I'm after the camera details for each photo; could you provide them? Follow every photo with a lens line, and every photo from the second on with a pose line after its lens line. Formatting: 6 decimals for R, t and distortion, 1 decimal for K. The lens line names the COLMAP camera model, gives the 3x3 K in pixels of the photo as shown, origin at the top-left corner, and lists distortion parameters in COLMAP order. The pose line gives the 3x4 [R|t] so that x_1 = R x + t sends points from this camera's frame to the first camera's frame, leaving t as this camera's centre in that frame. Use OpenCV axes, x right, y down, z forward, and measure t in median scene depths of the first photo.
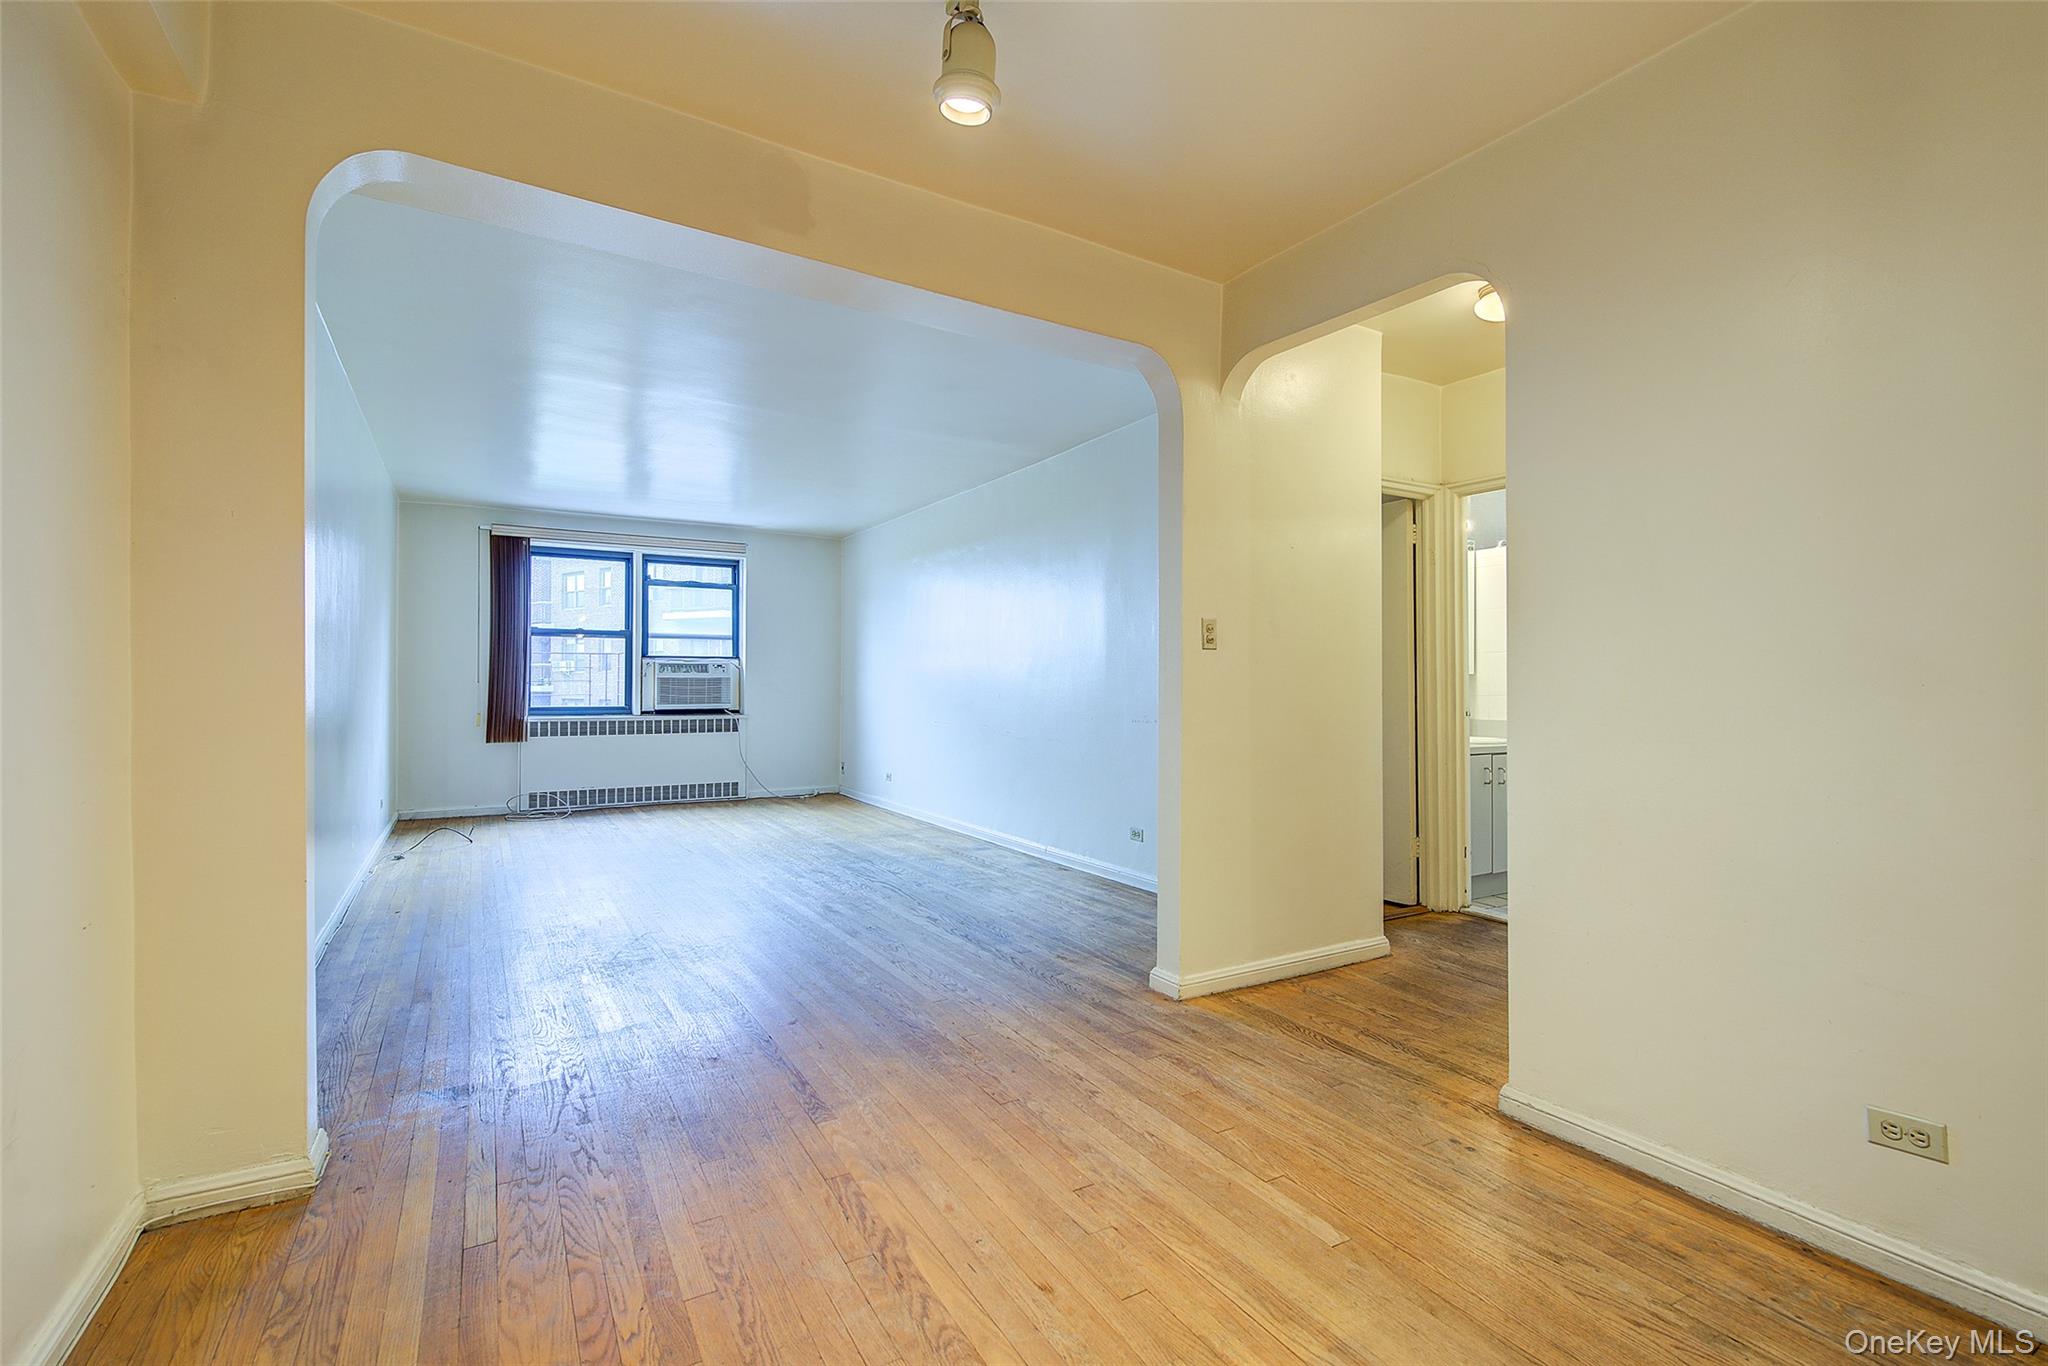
lens RADIAL K [[907.8, 0, 1031.3], [0, 907.8, 679.4], [0, 0, 1]] dist [-0.001200, -0.000180]
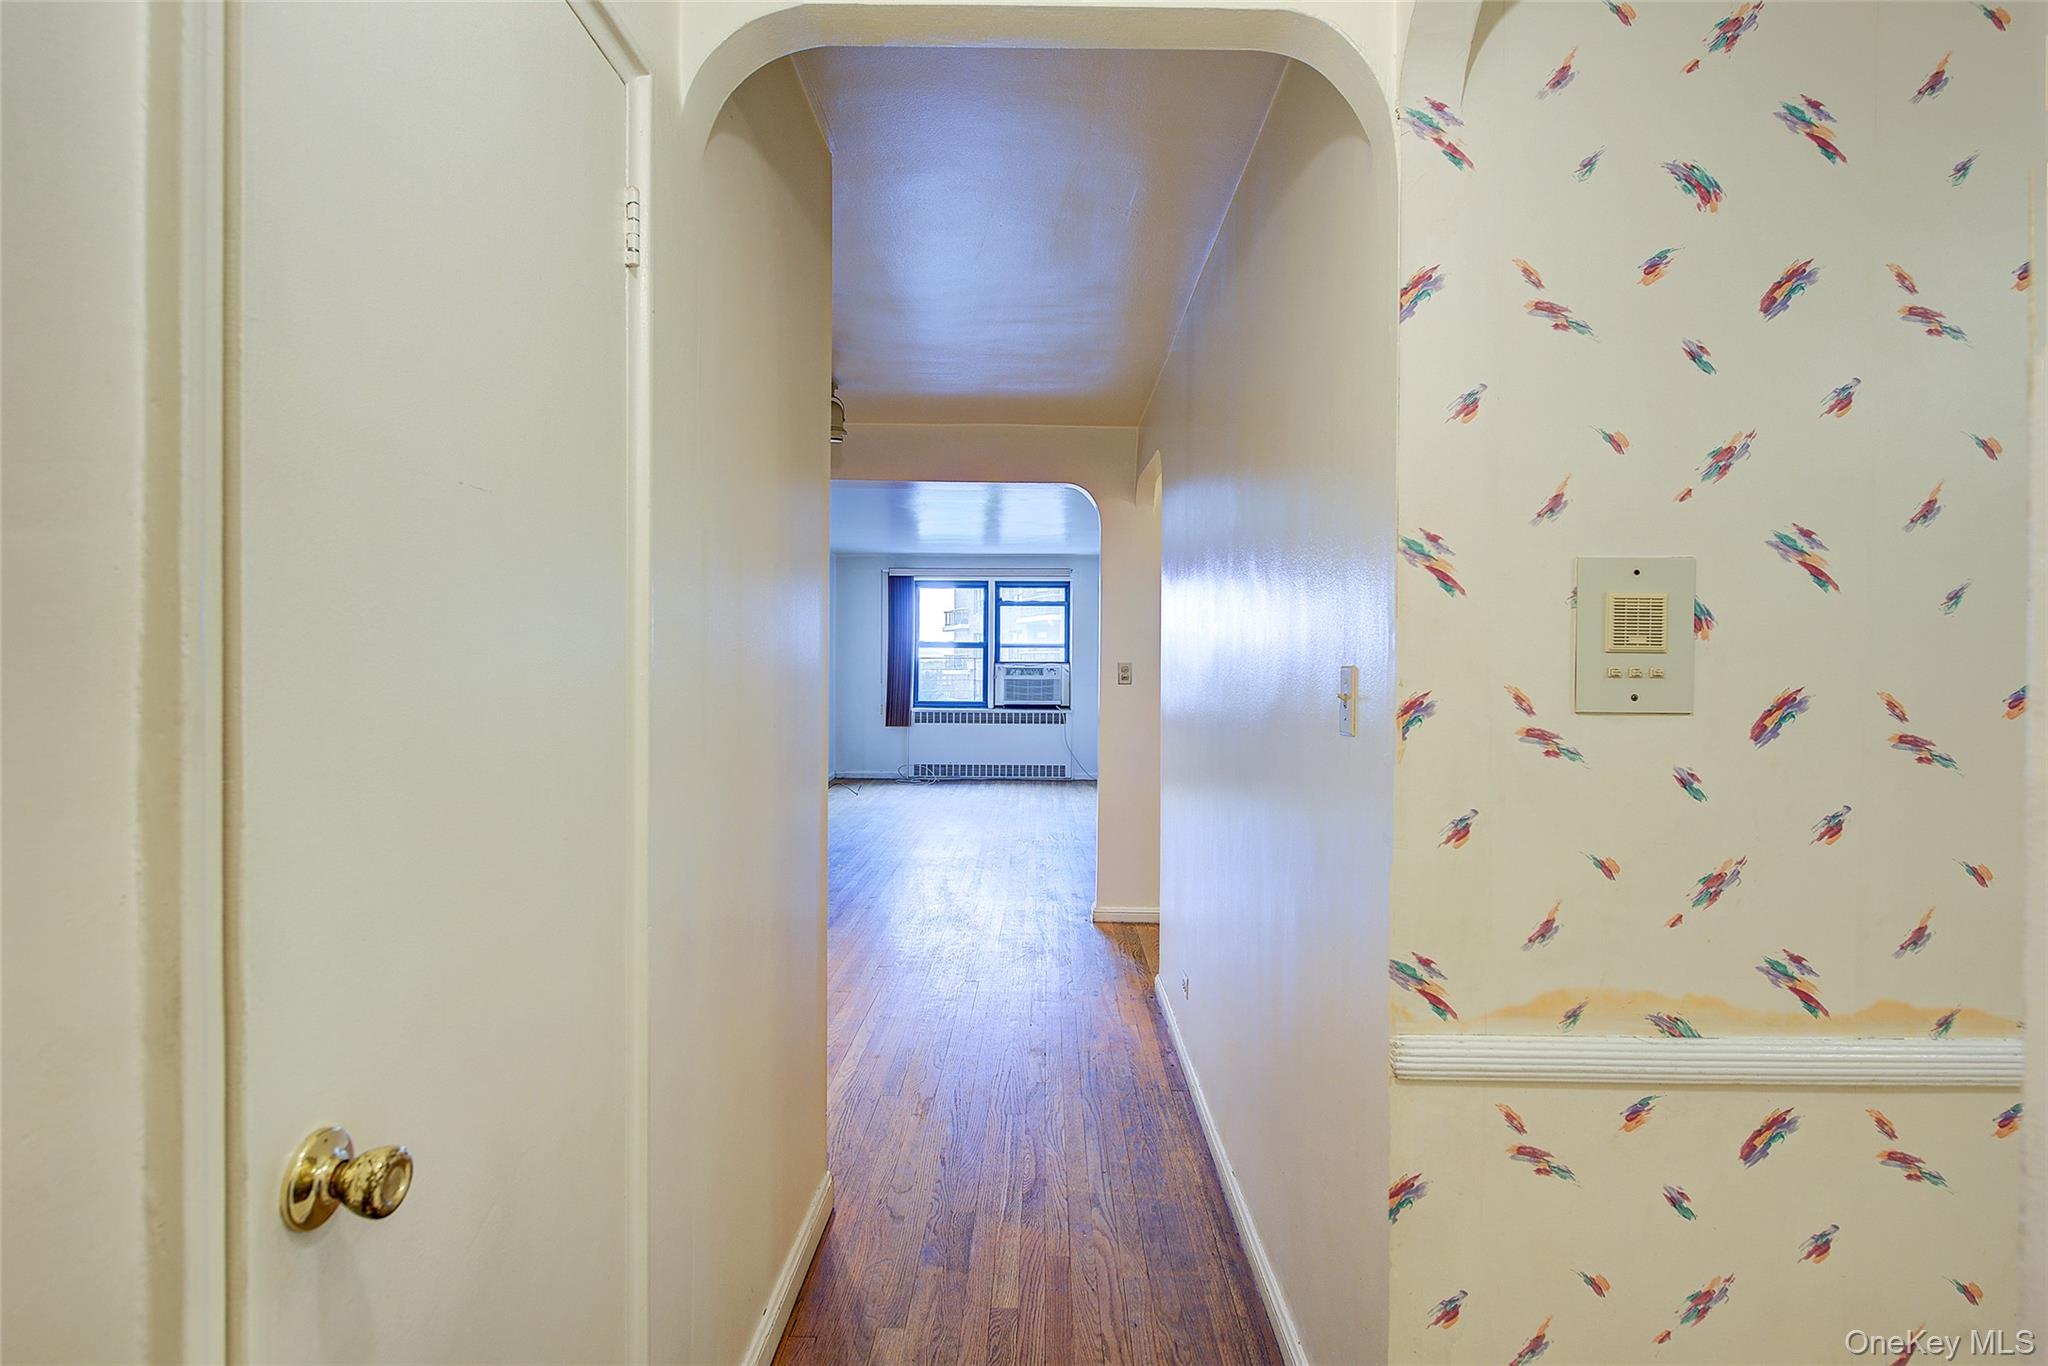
lens RADIAL K [[1001.7, 0, 1031.5], [0, 1001.7, 677.3], [0, 0, 1]] dist [0.000685, -0.000178]
pose [[0.851830, 0.010435, -0.523715, 0.351338], [-0.002556, 0.999872, 0.015765, -0.026736], [0.523813, -0.012091, 0.851748, -0.166995]]
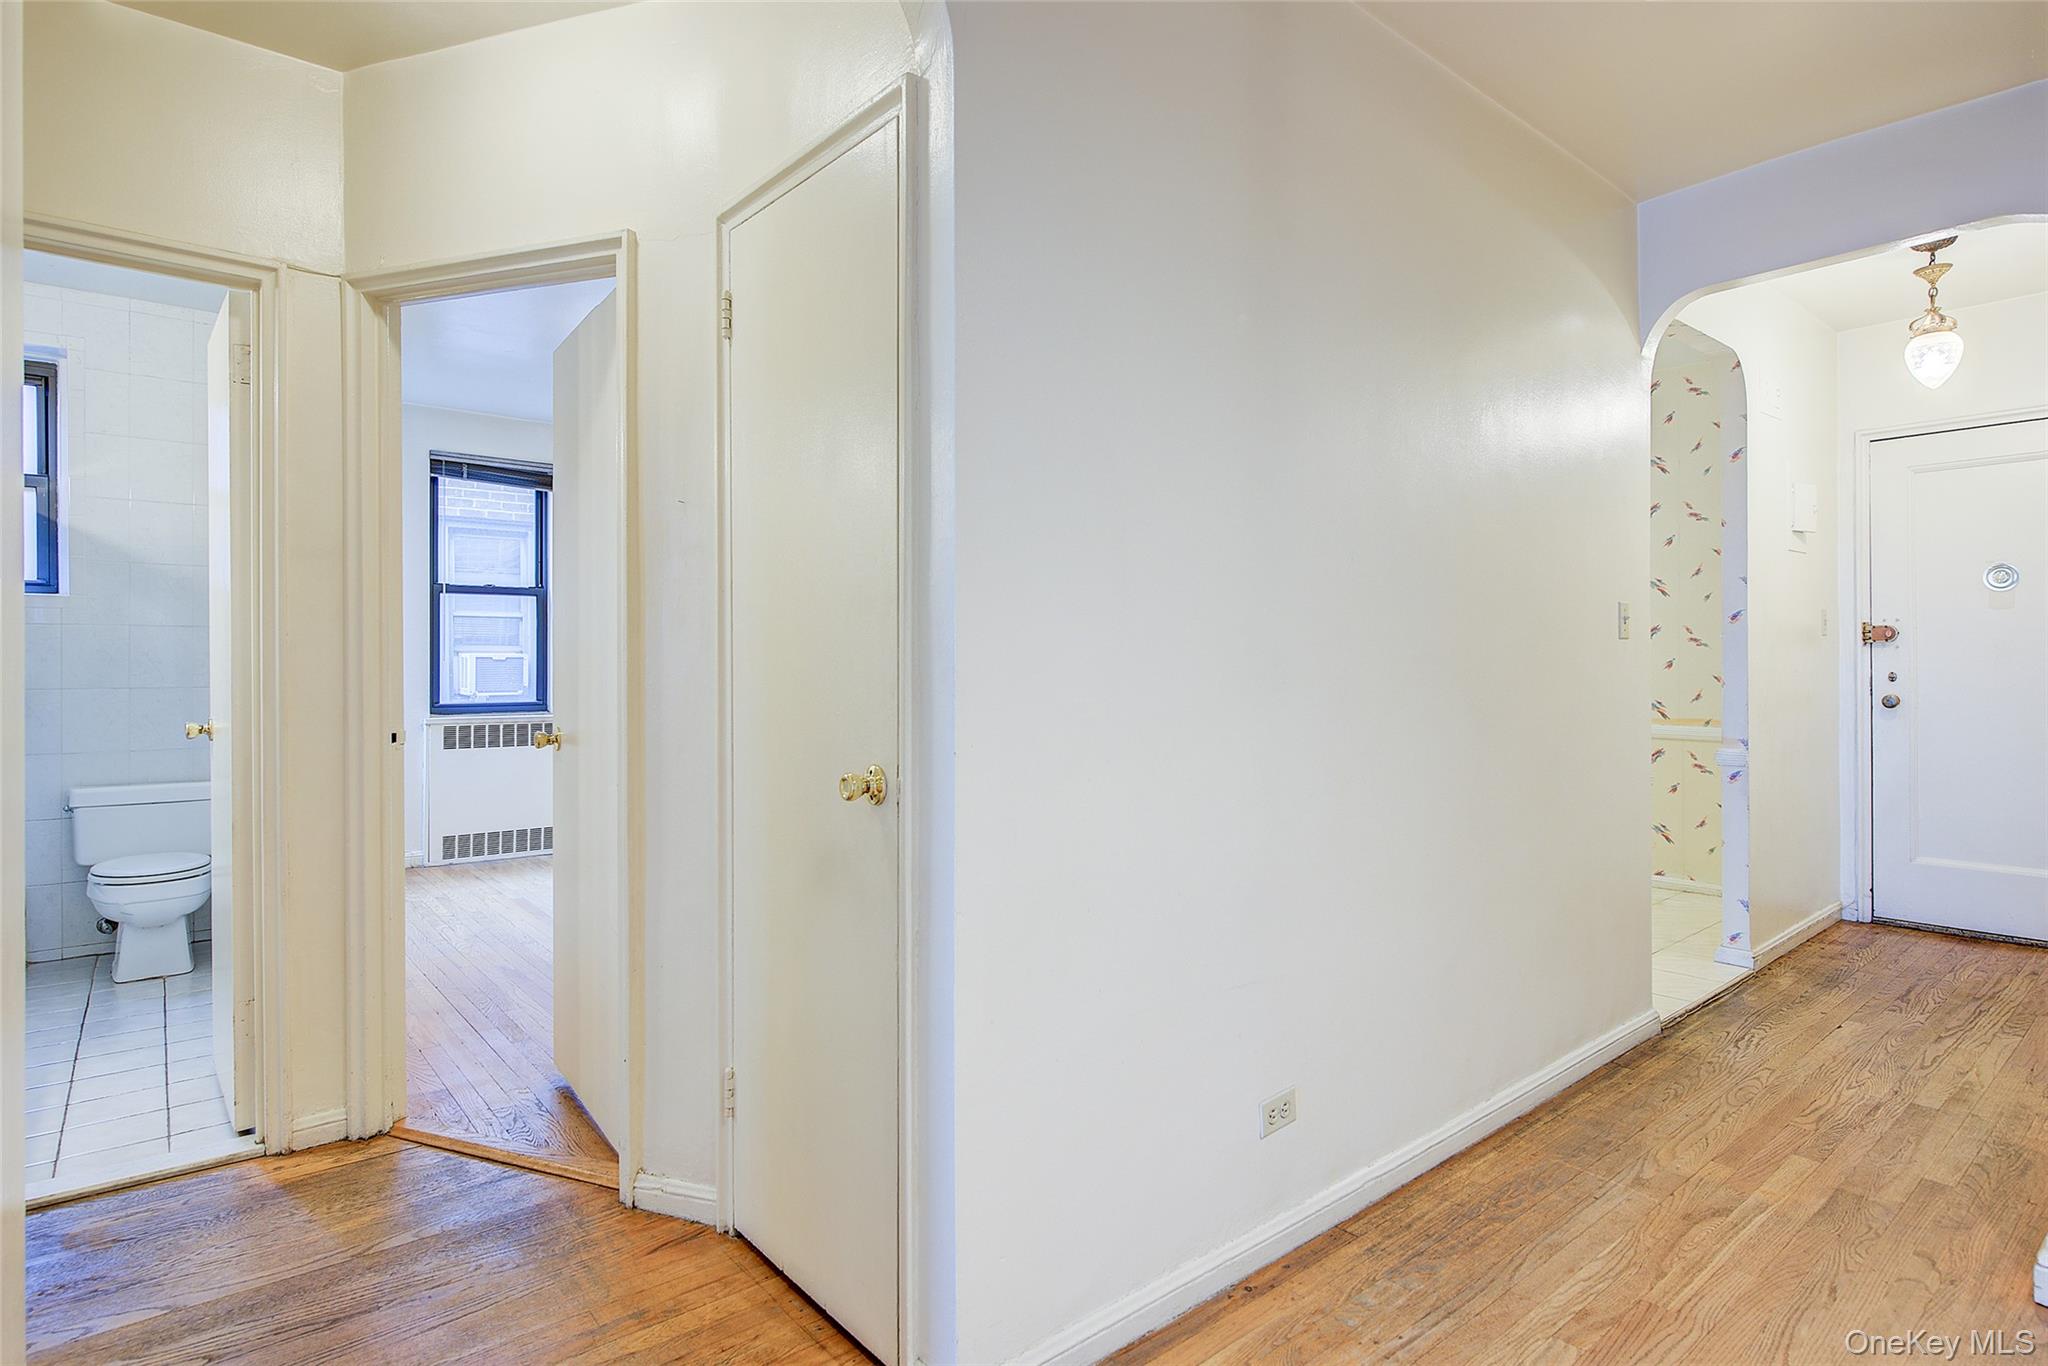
lens RADIAL K [[1069.5, 0, 1025.3], [0, 1069.5, 662.9], [0, 0, 1]] dist [-0.001635, -0.001135]
pose [[-0.156539, -0.001593, 0.987670, -0.041482], [-0.005312, 0.999986, 0.000771, -0.003002], [-0.987657, -0.005126, -0.156546, 0.300992]]
